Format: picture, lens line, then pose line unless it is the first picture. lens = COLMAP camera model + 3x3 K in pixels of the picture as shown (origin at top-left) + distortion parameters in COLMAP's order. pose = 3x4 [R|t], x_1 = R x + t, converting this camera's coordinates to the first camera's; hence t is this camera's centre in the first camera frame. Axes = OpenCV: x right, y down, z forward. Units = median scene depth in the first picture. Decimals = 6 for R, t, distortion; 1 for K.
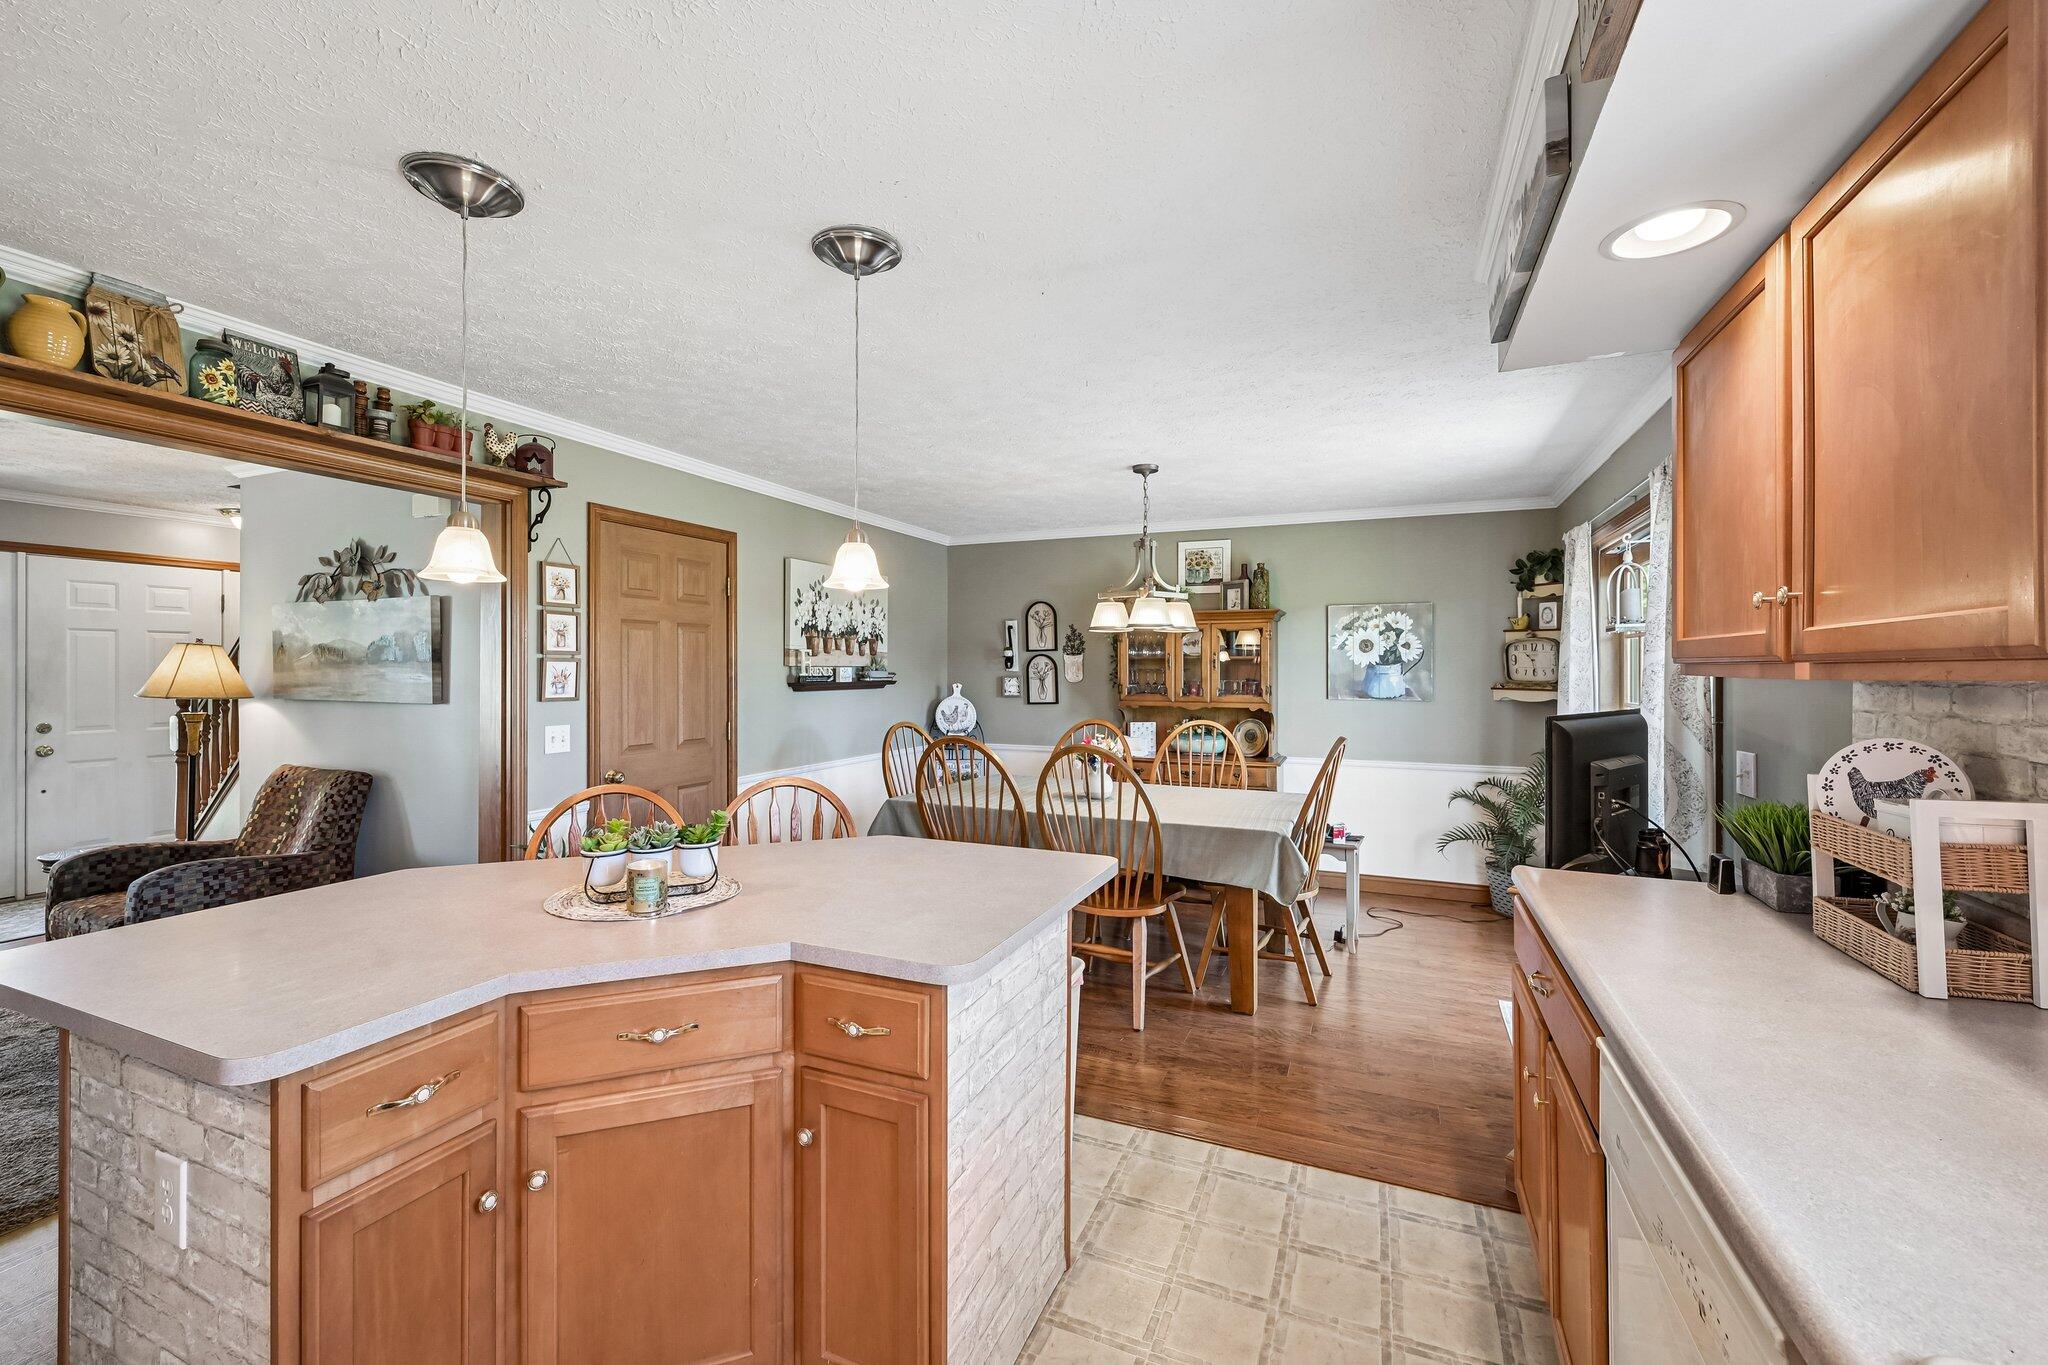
lens RADIAL K [[840.0, 0, 1020.1], [0, 840.0, 660.2], [0, 0, 1]] dist [0.001328, 0.000063]
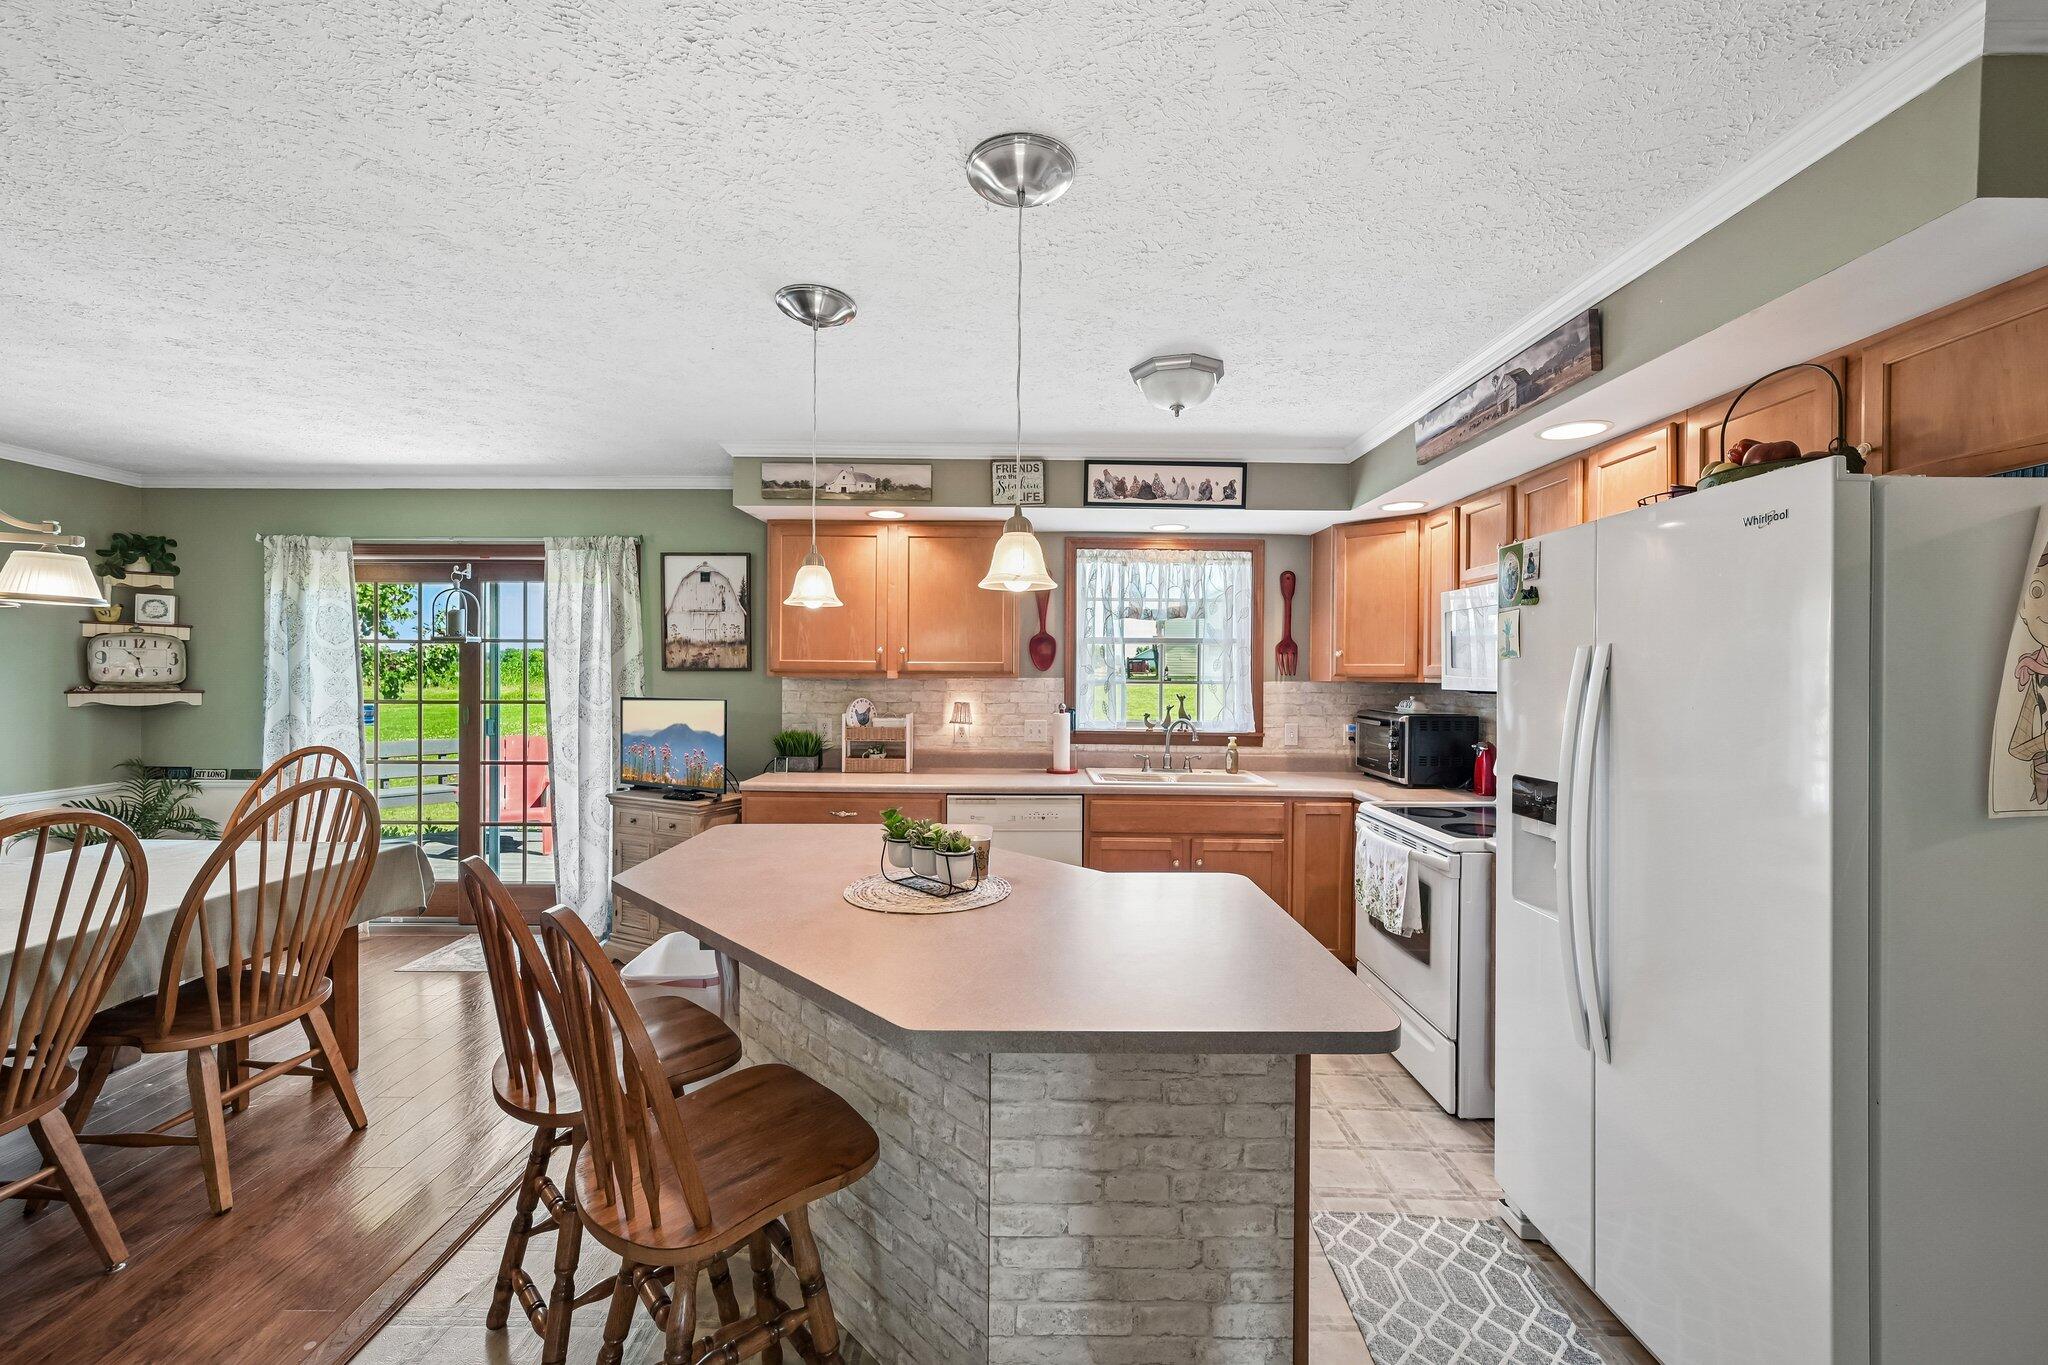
lens RADIAL K [[824.8, 0, 1021.2], [0, 824.8, 675.2], [0, 0, 1]] dist [0.001286, 0.000171]
pose [[-0.395897, -0.010654, 0.918233, -0.521168], [-0.017183, 0.999844, 0.004193, -0.001958], [-0.918134, -0.014118, -0.396019, 0.467372]]
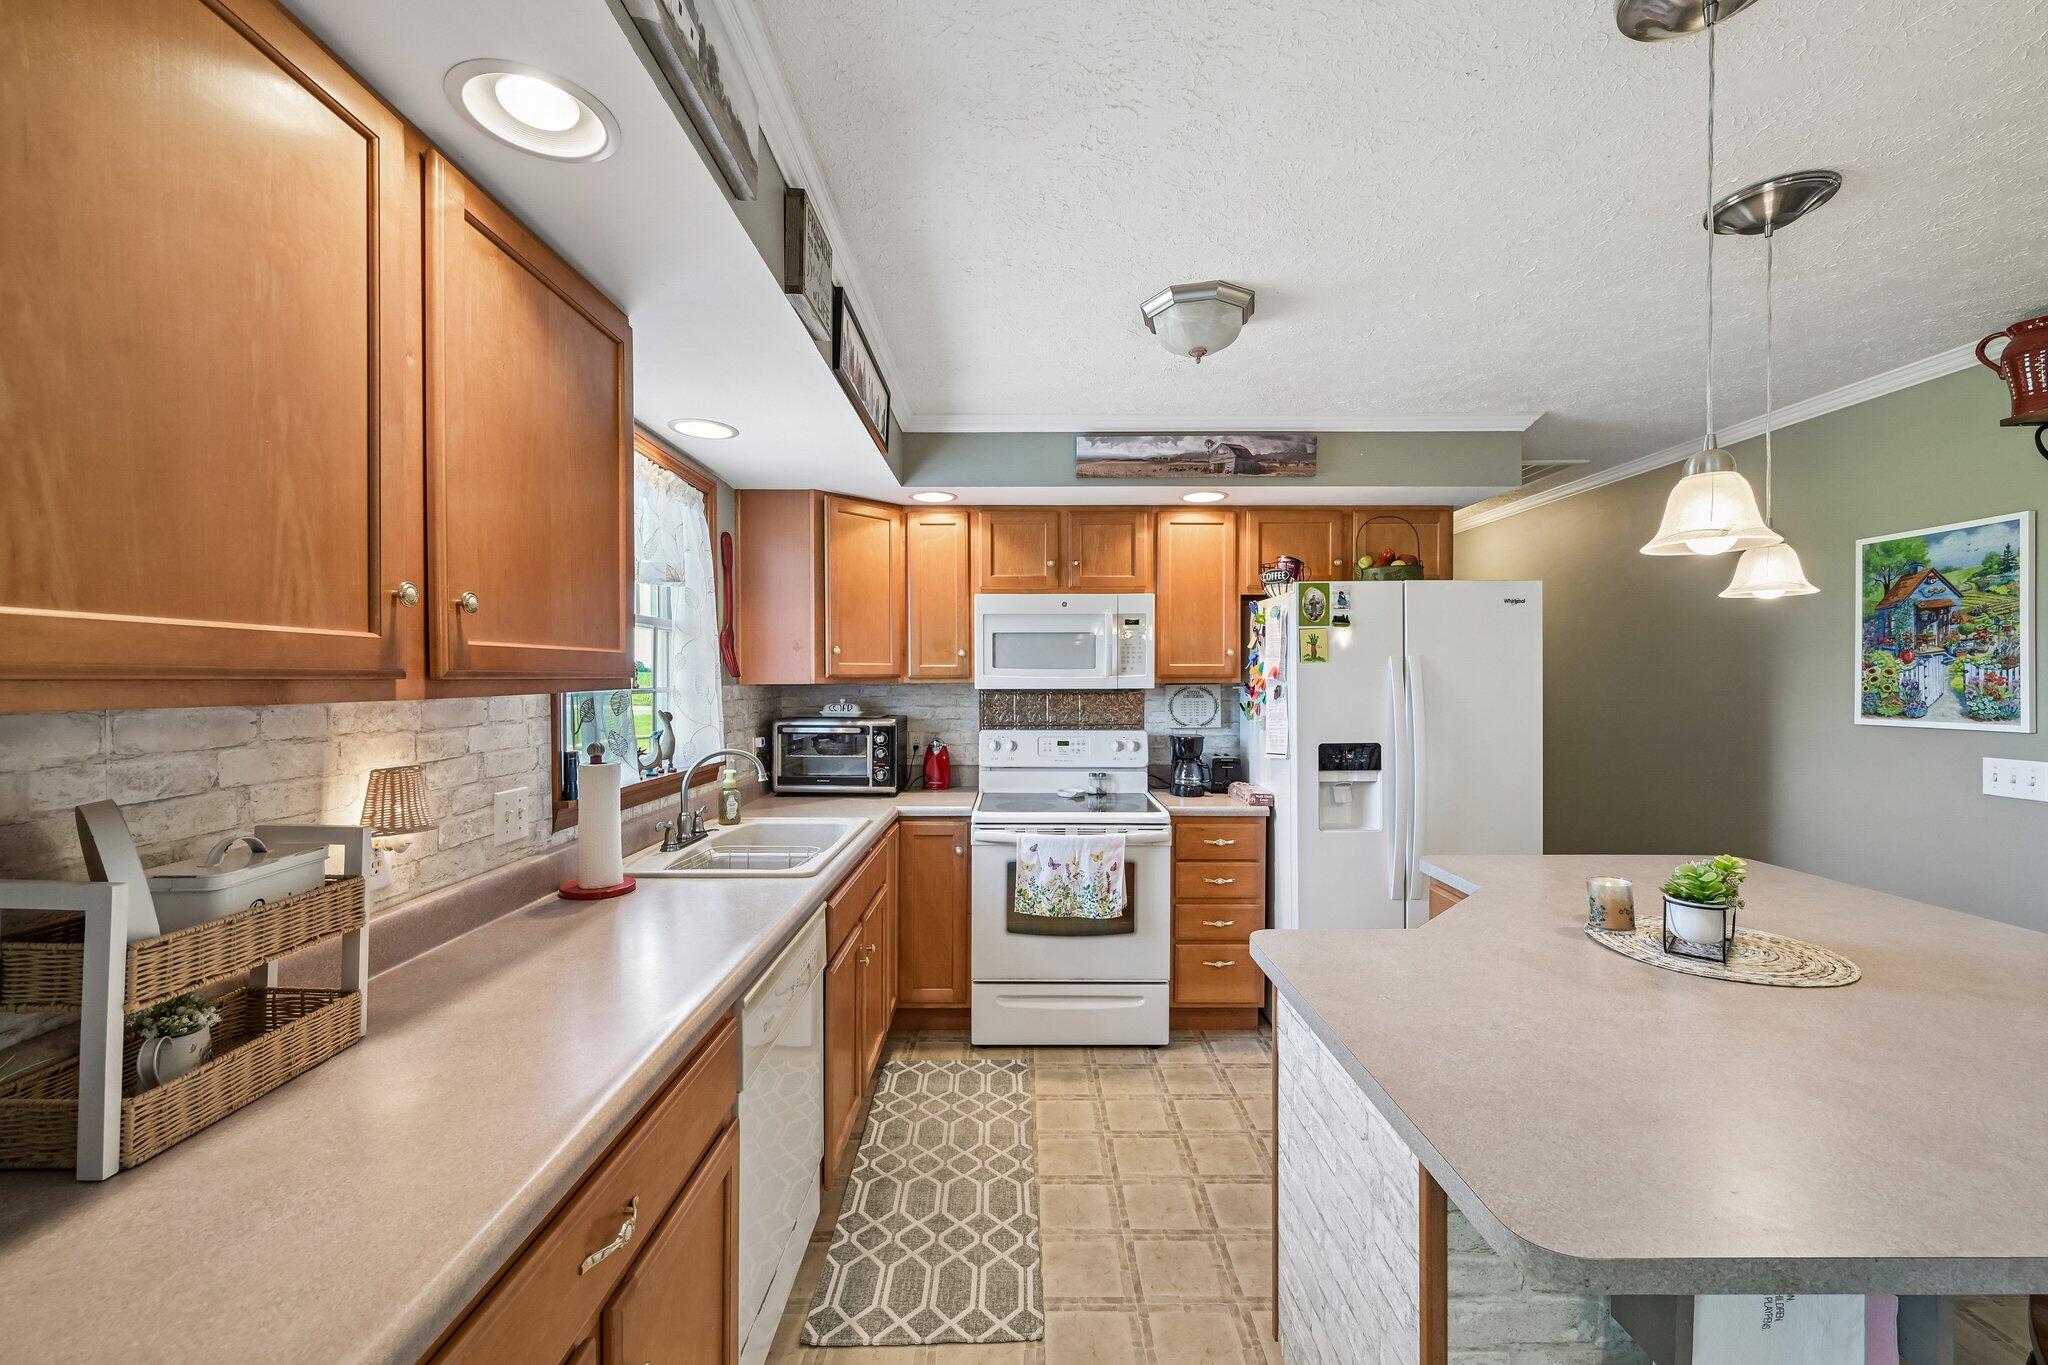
lens RADIAL K [[824.3, 0, 1031.5], [0, 824.3, 679.4], [0, 0, 1]] dist [0.006659, -0.000094]
pose [[-0.911077, -0.001601, -0.412232, 0.196299], [0.000598, 0.999986, -0.005205, 0.002342], [0.412235, -0.004989, -0.911064, 0.530359]]
